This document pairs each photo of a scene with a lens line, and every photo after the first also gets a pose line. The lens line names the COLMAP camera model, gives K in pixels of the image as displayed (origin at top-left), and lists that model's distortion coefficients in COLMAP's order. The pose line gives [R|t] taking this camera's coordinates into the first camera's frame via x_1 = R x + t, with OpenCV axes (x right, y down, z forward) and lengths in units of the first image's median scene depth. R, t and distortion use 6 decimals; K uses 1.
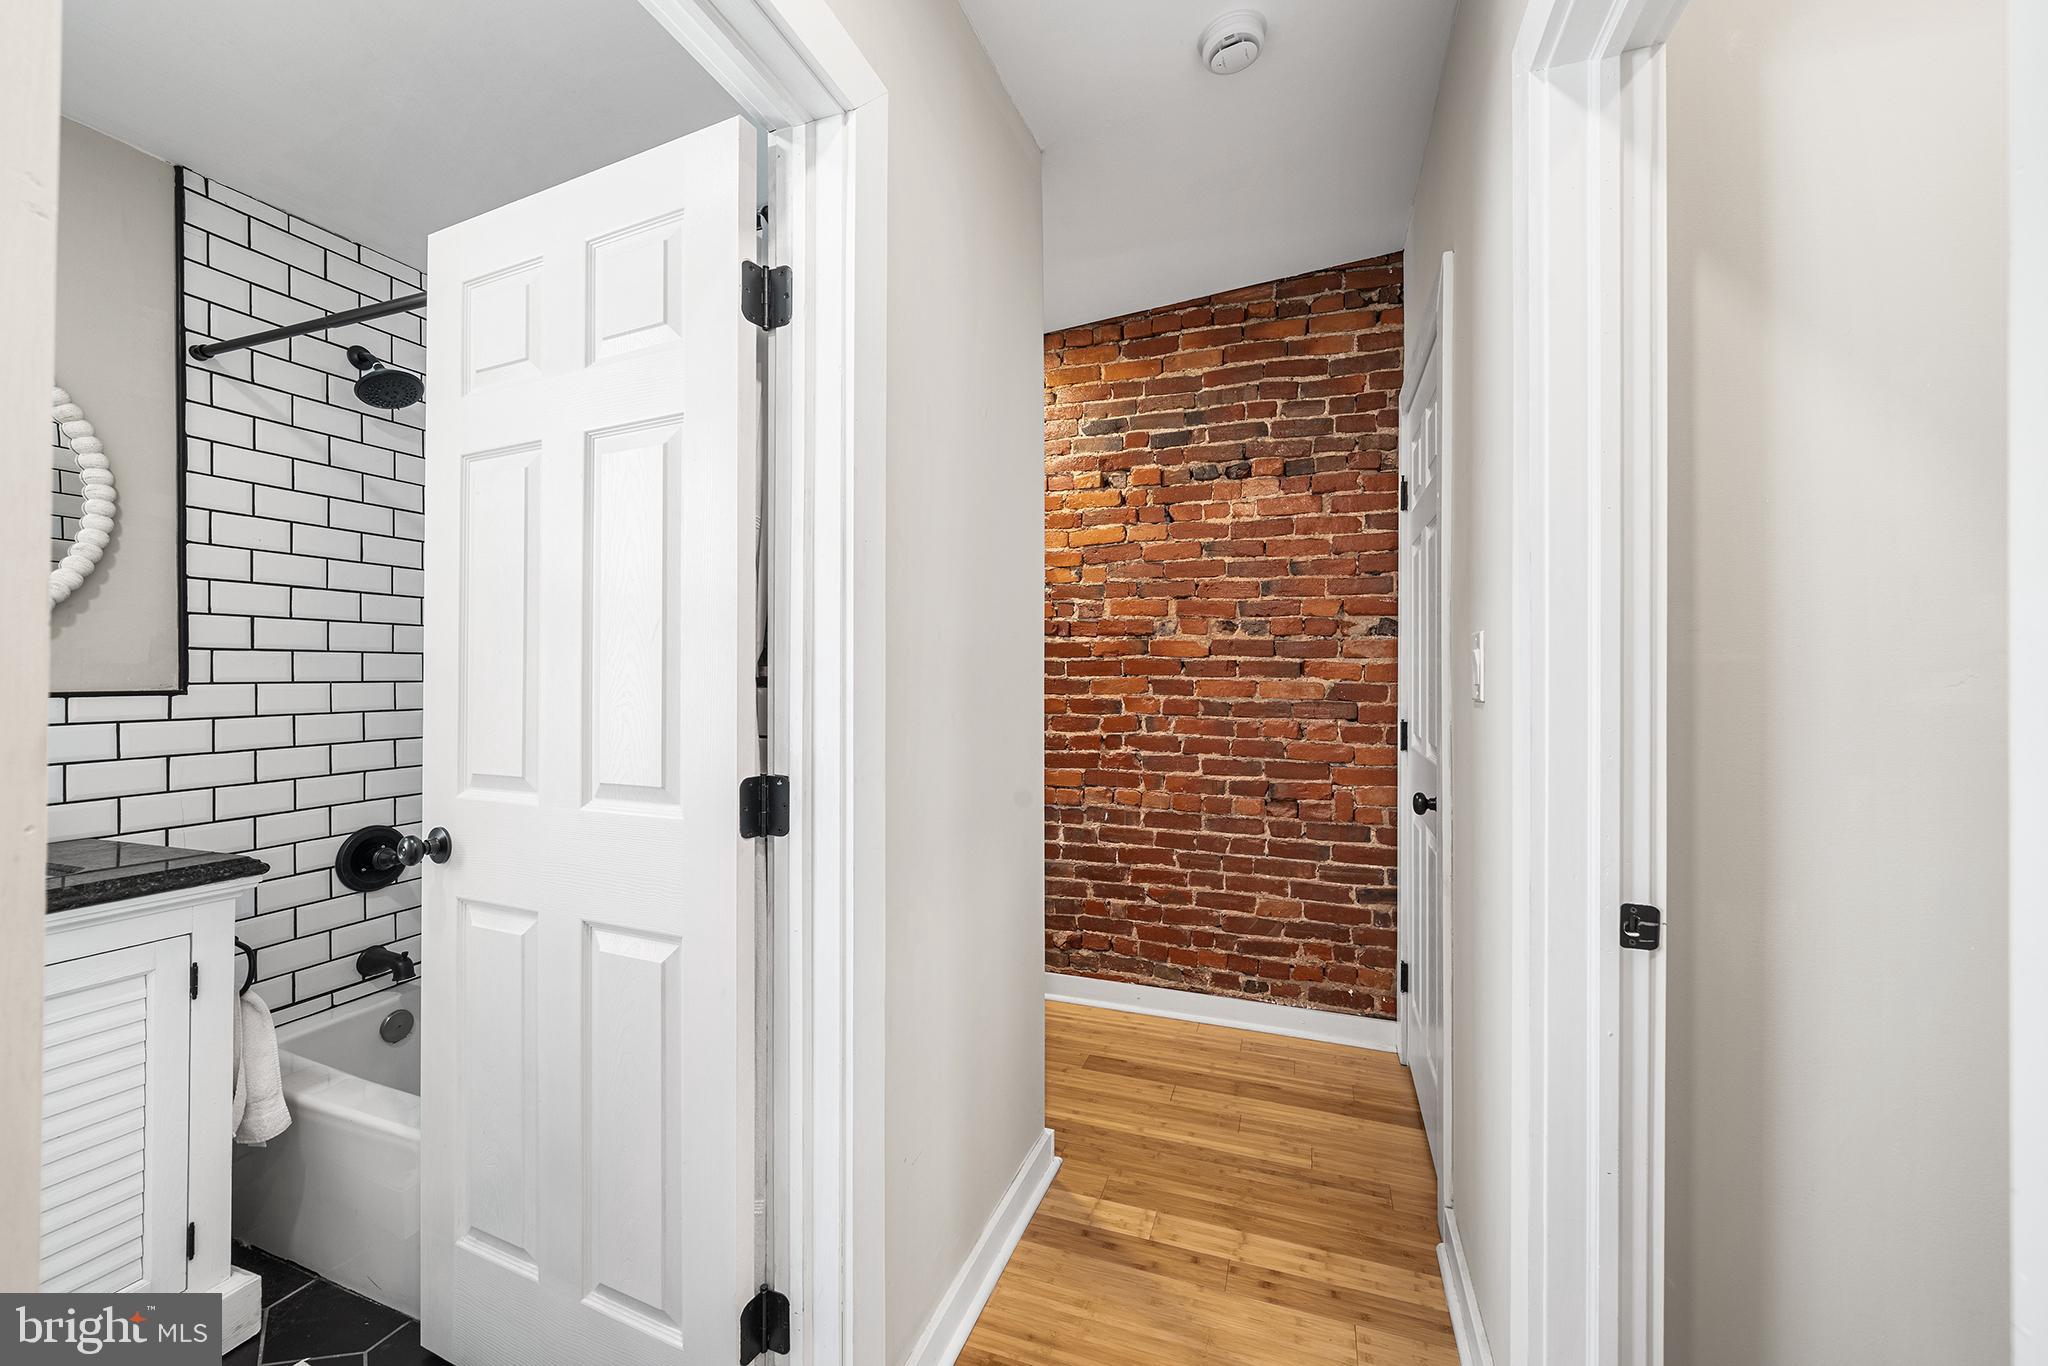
lens RADIAL K [[777.2, 0, 1005.6], [0, 777.2, 670.7], [0, 0, 1]] dist [-0.004150, 0.000296]
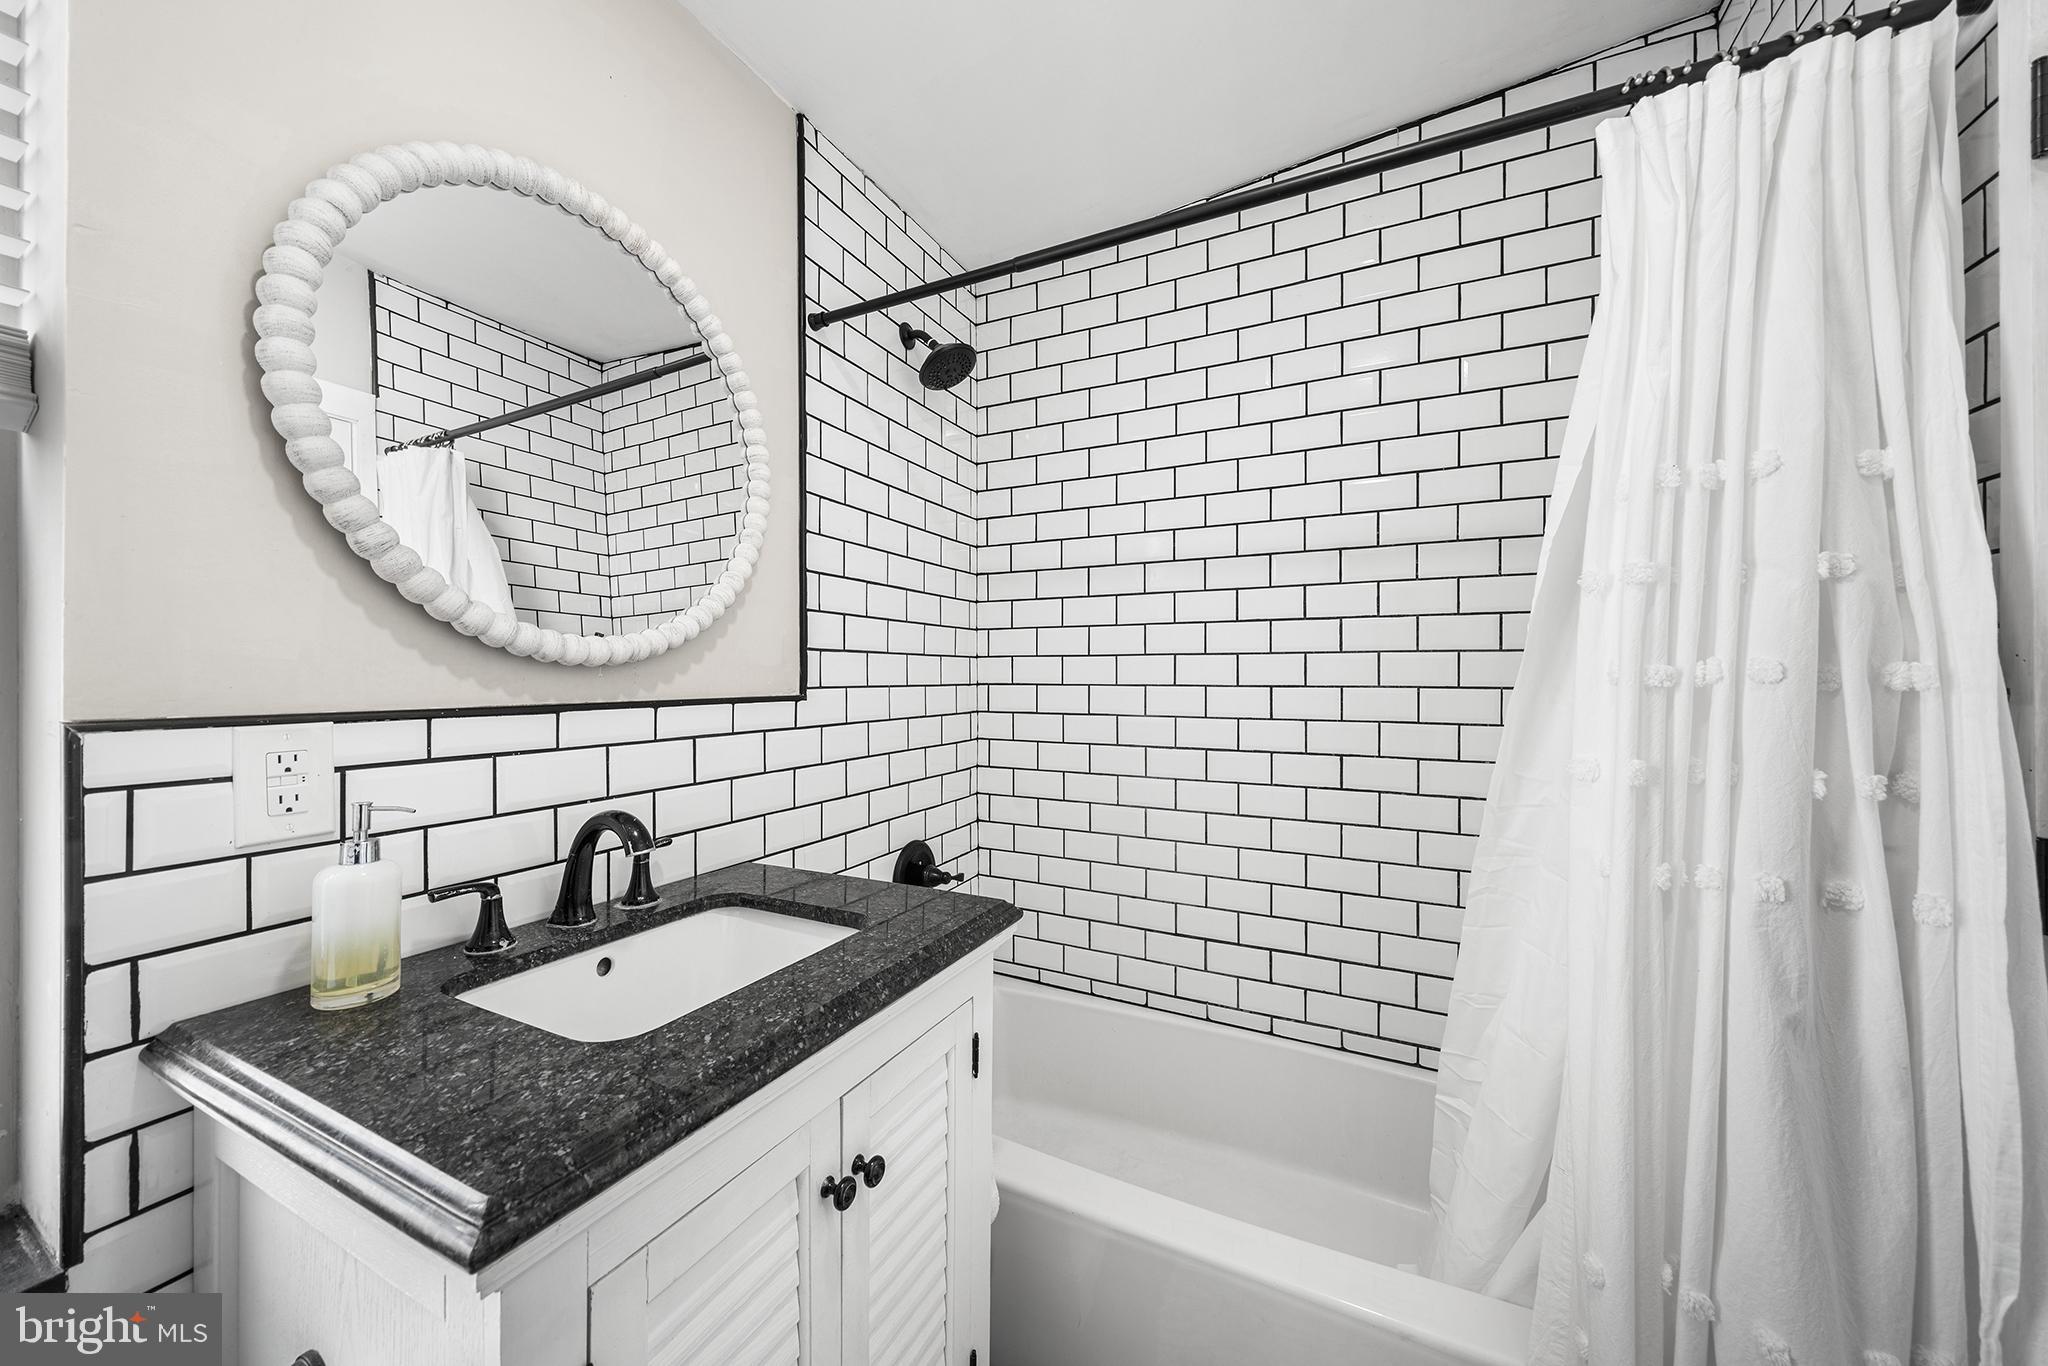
lens RADIAL K [[714.3, 0, 1032.2], [0, 714.3, 677.4], [0, 0, 1]] dist [-0.003273, -0.000164]
pose [[0.994193, 0.008075, -0.107306, -0.703345], [-0.007531, 0.999957, 0.005468, -0.002401], [0.107346, -0.004629, 0.994211, 0.197793]]
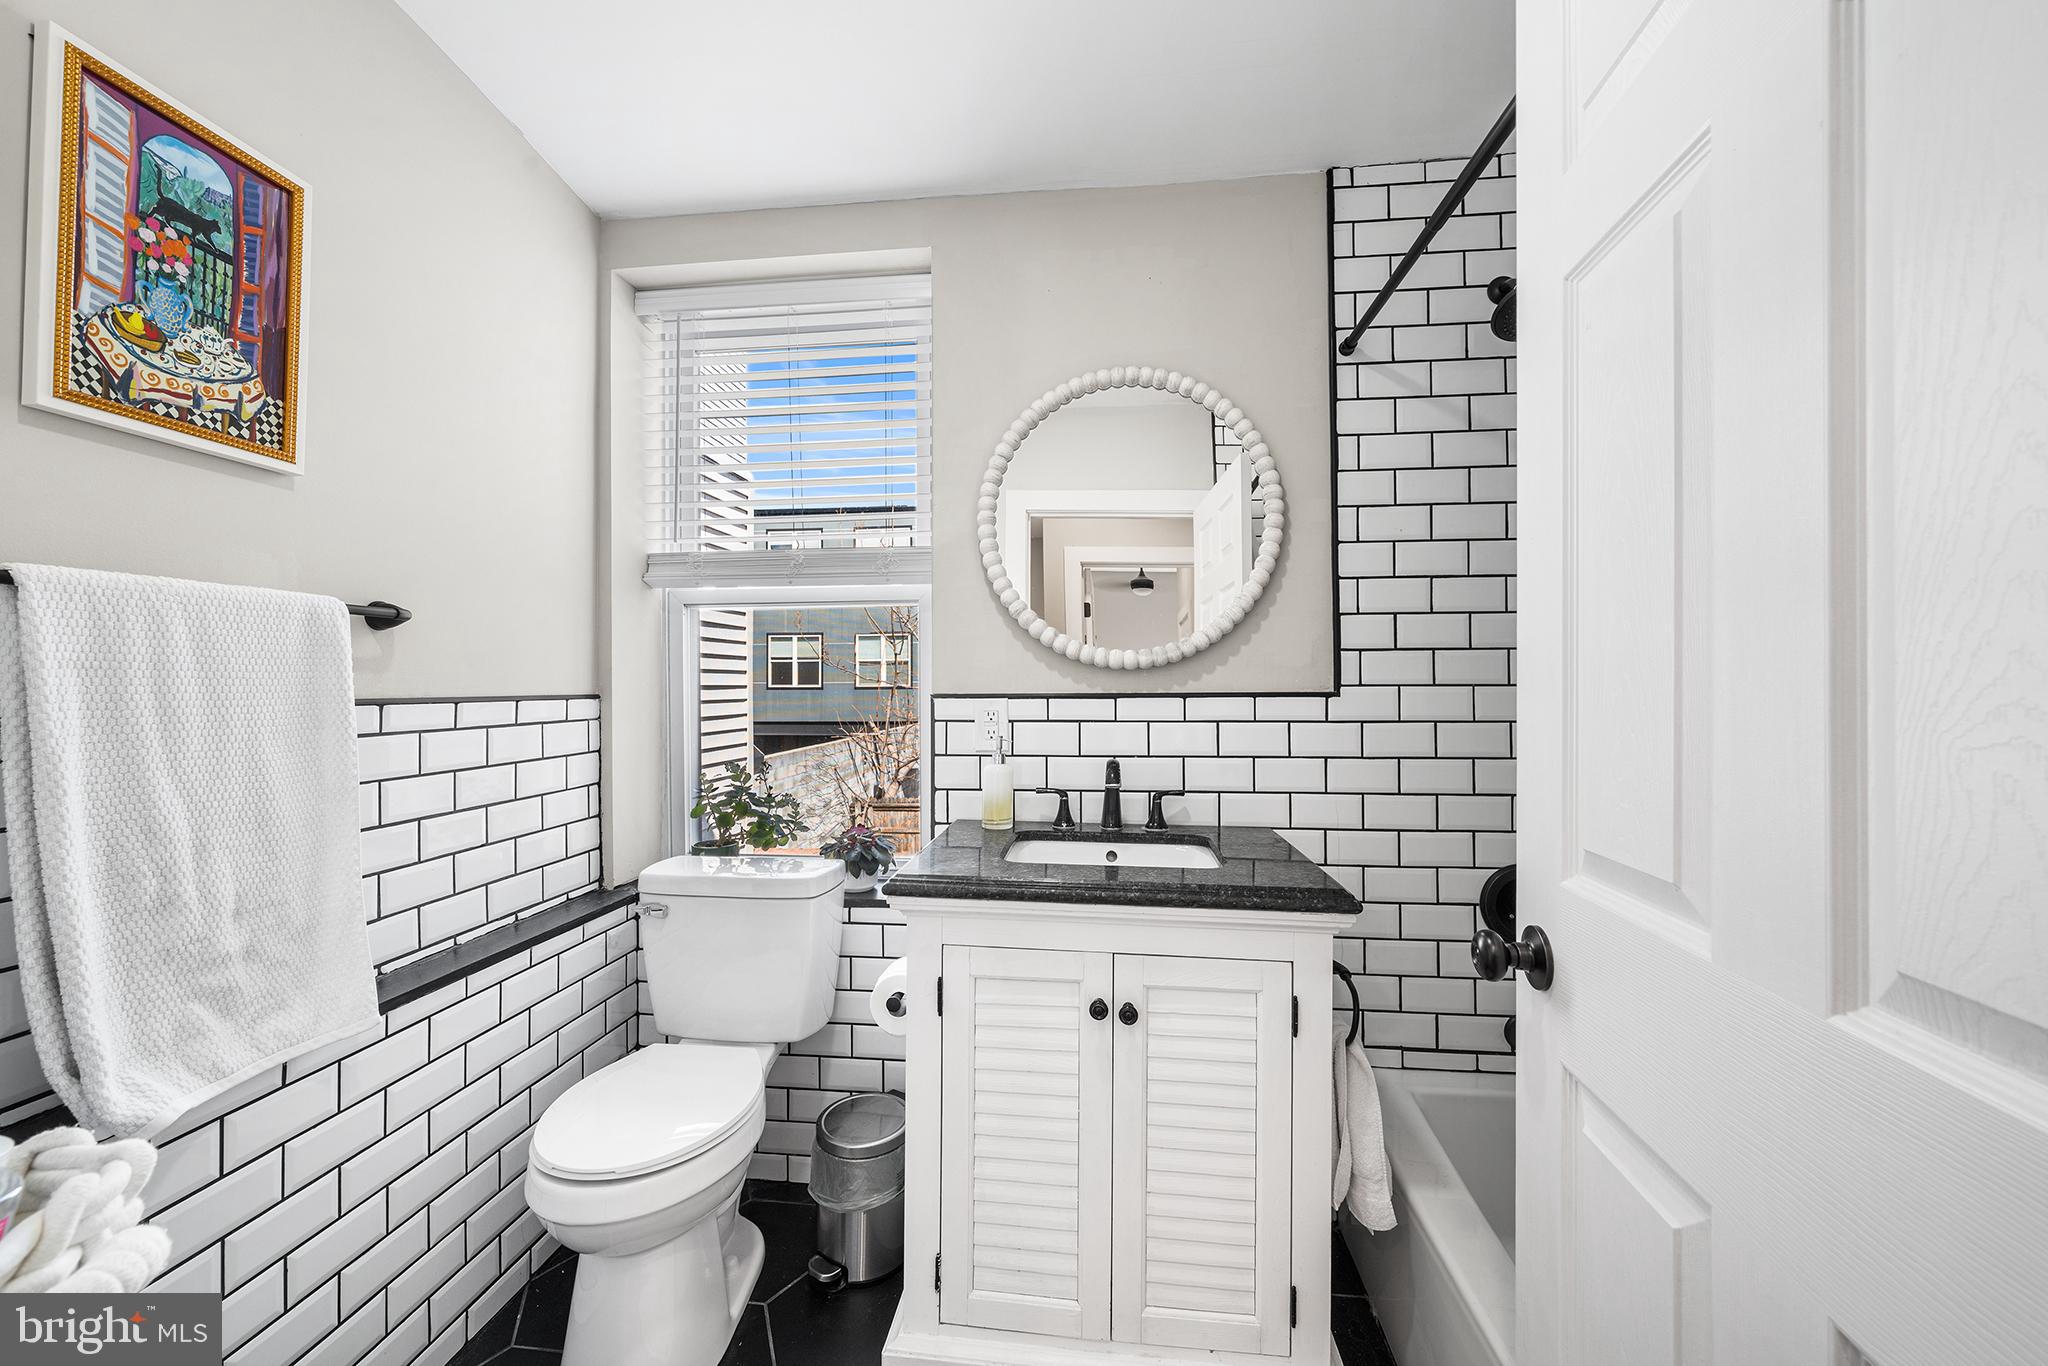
lens RADIAL K [[777.2, 0, 1025.9], [0, 777.2, 678.4], [0, 0, 1]] dist [-0.004150, 0.000296]
pose [[0.242832, -0.005633, -0.970052, -0.192836], [0.005541, 0.999975, -0.004420, 0.009687], [0.970053, -0.004302, 0.242857, 0.369211]]
